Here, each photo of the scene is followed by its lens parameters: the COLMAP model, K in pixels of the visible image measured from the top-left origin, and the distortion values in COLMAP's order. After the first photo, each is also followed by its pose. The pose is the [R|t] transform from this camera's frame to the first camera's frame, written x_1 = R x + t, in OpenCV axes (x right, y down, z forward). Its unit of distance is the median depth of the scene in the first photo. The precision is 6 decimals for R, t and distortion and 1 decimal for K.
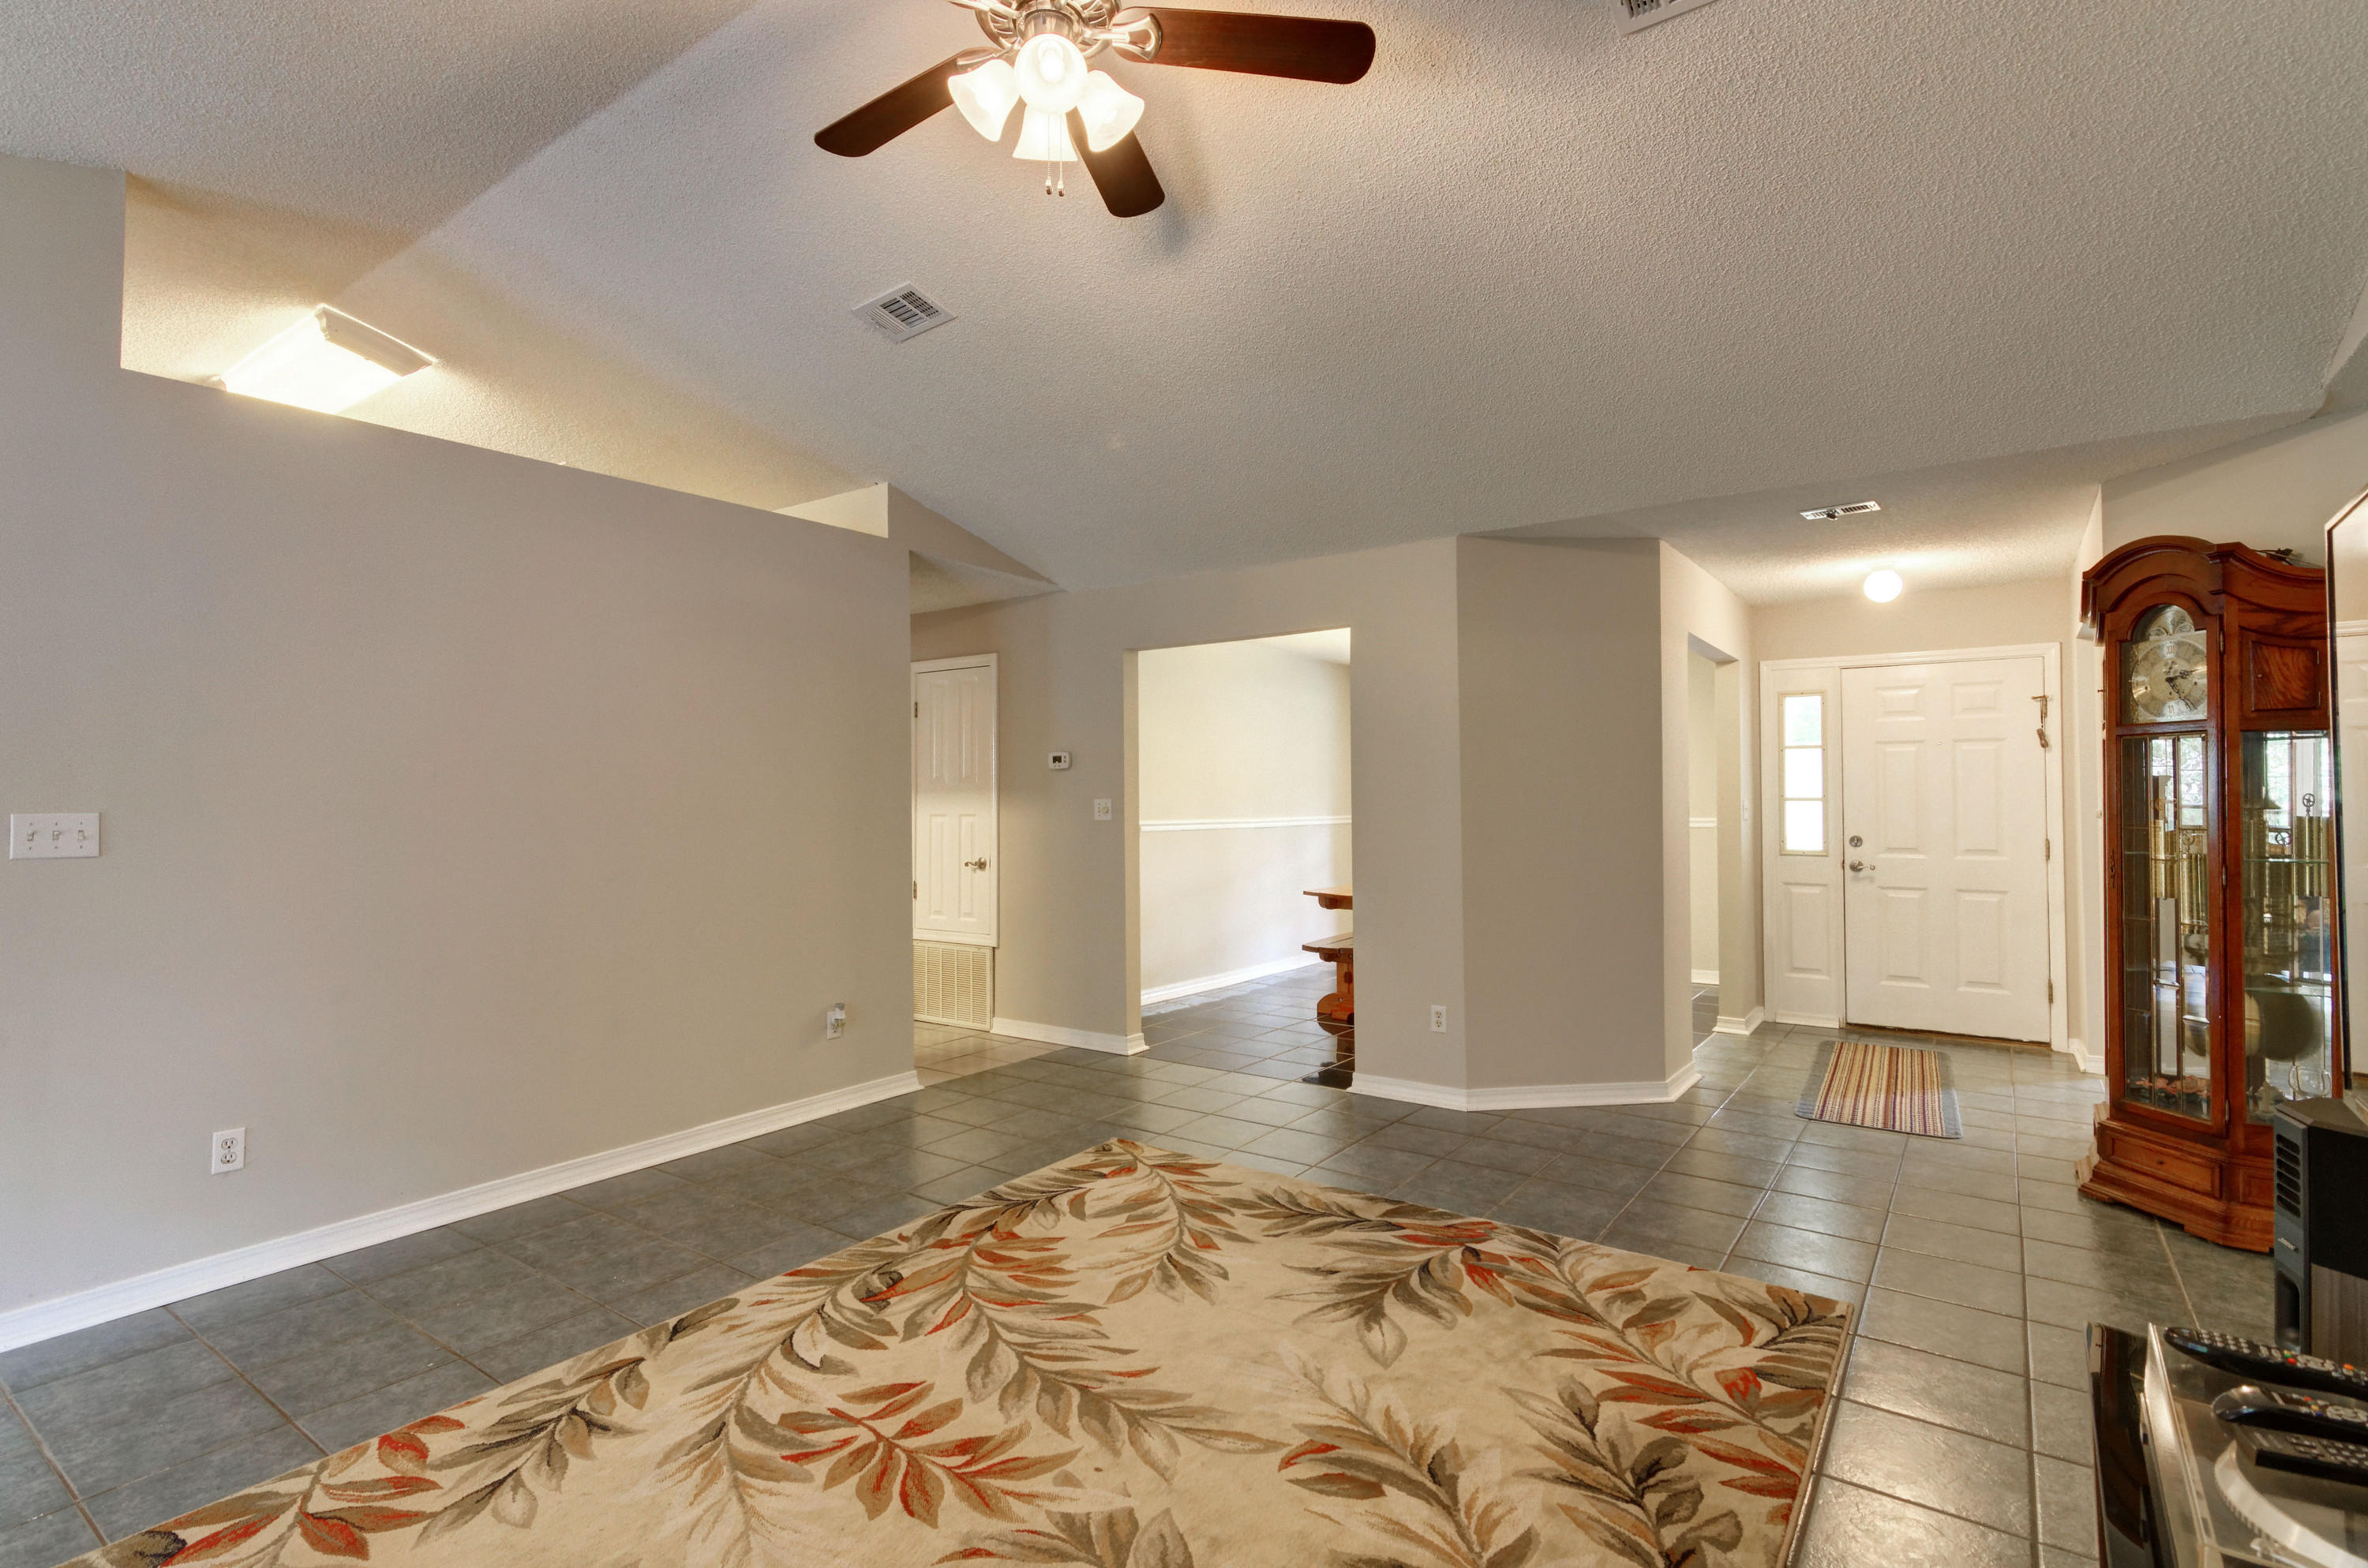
lens RADIAL K [[1119.2, 0, 1184.9], [0, 1119.2, 788.8], [0, 0, 1]] dist [0.000883, -0.000366]
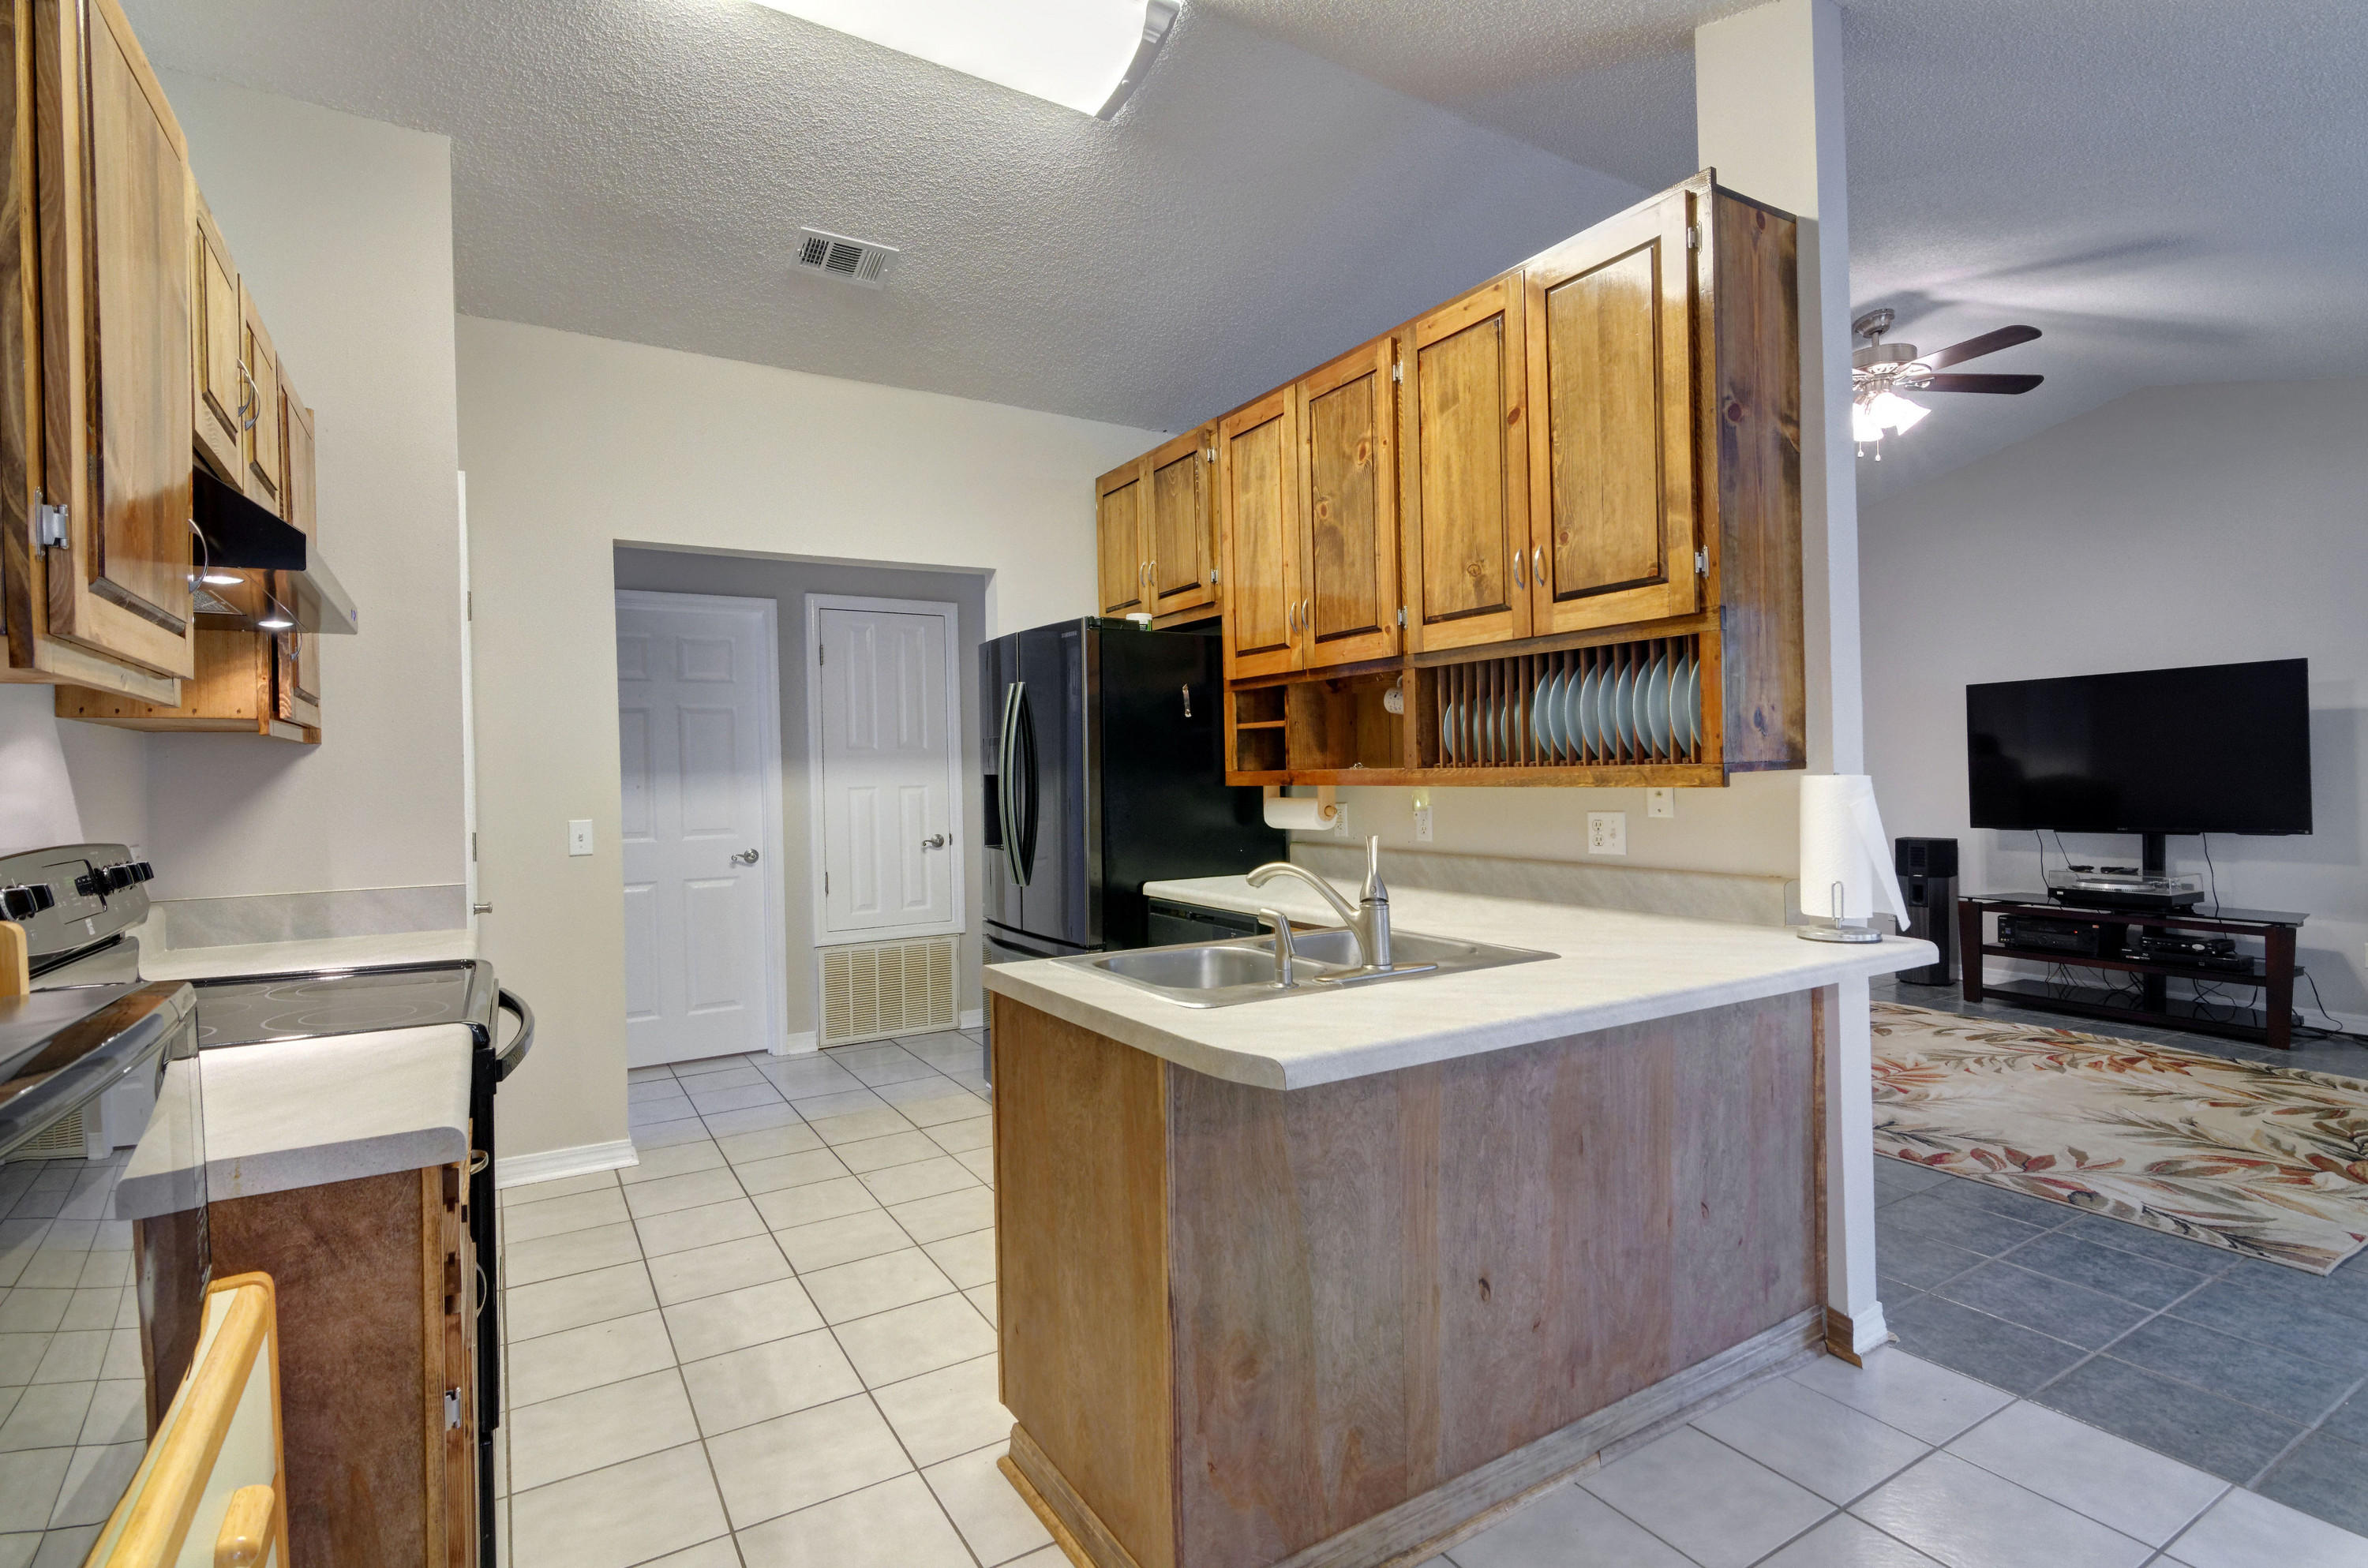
lens RADIAL K [[1119.2, 0, 1181.9], [0, 1119.2, 780.7], [0, 0, 1]] dist [0.000883, -0.000366]
pose [[-0.399530, 0.015071, -0.916596, 2.048467], [0.034885, 0.999391, 0.001227, -0.015591], [0.916056, -0.031485, -0.399812, 0.520412]]
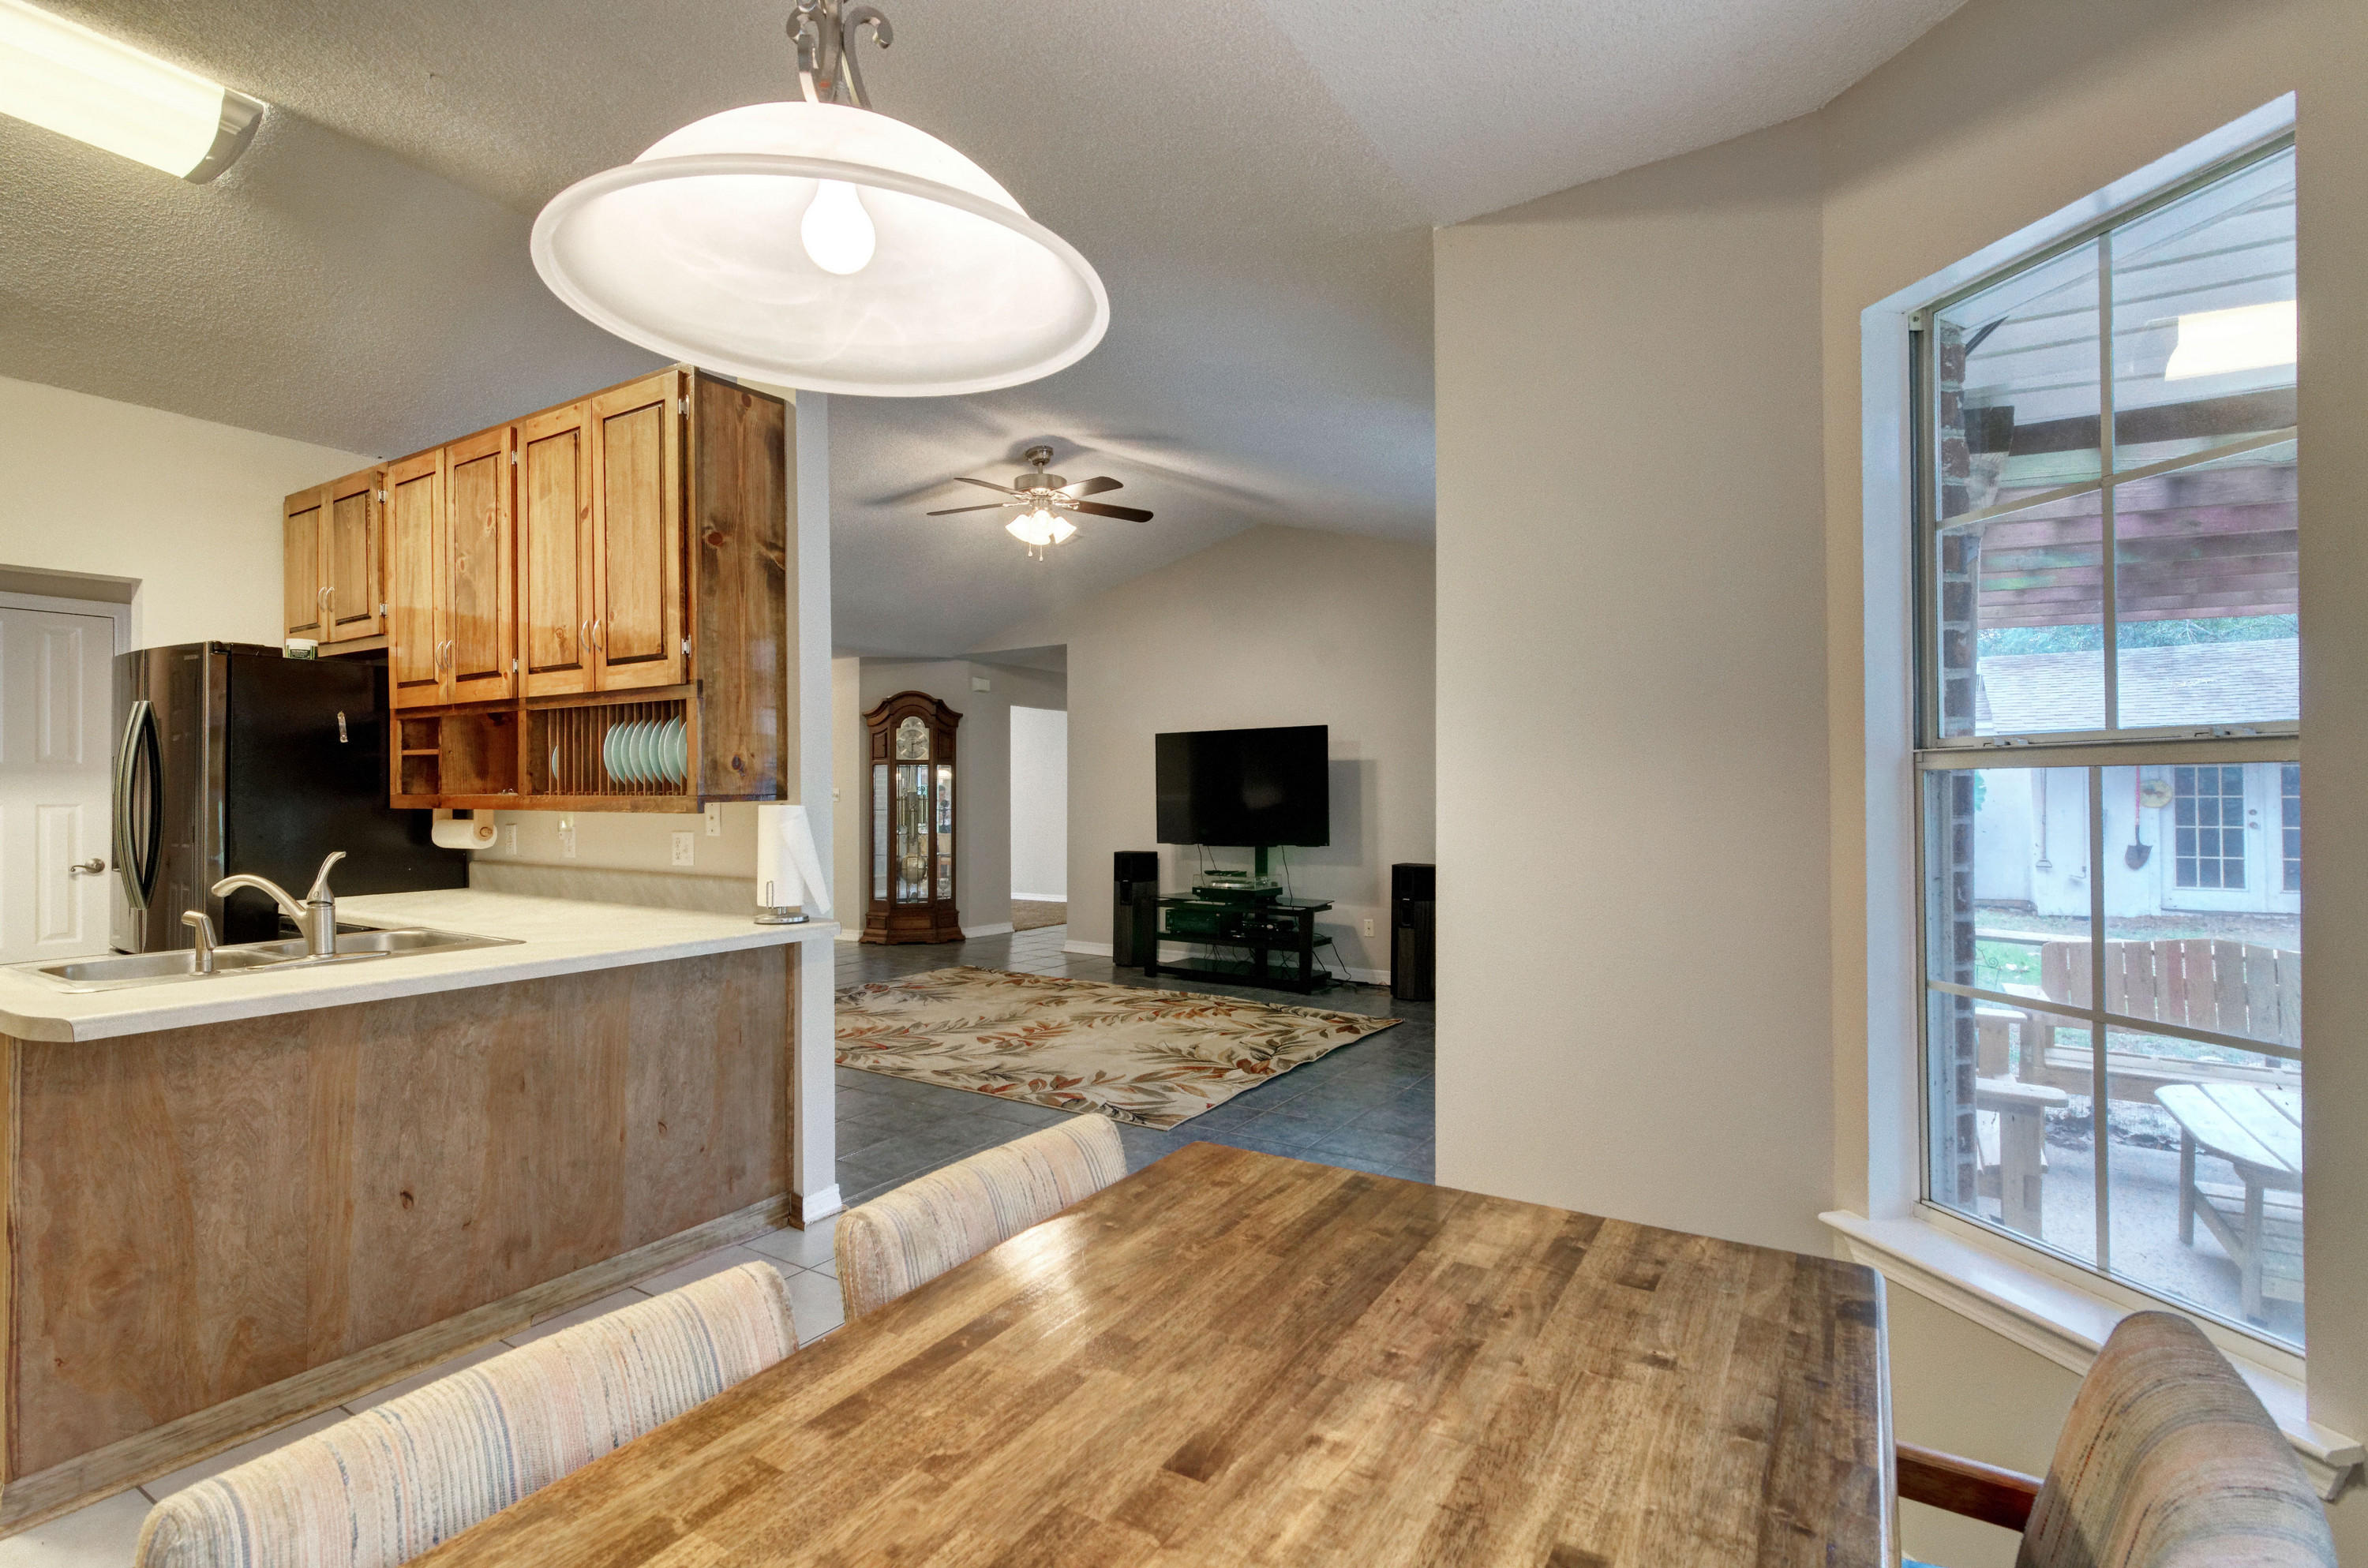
lens RADIAL K [[1119.2, 0, 1190.4], [0, 1119.2, 778.9], [0, 0, 1]] dist [0.000883, -0.000366]
pose [[0.045614, -0.006022, -0.998941, 2.296265], [0.021231, 0.999762, -0.005058, -0.014102], [0.998733, -0.020978, 0.045731, 1.047997]]
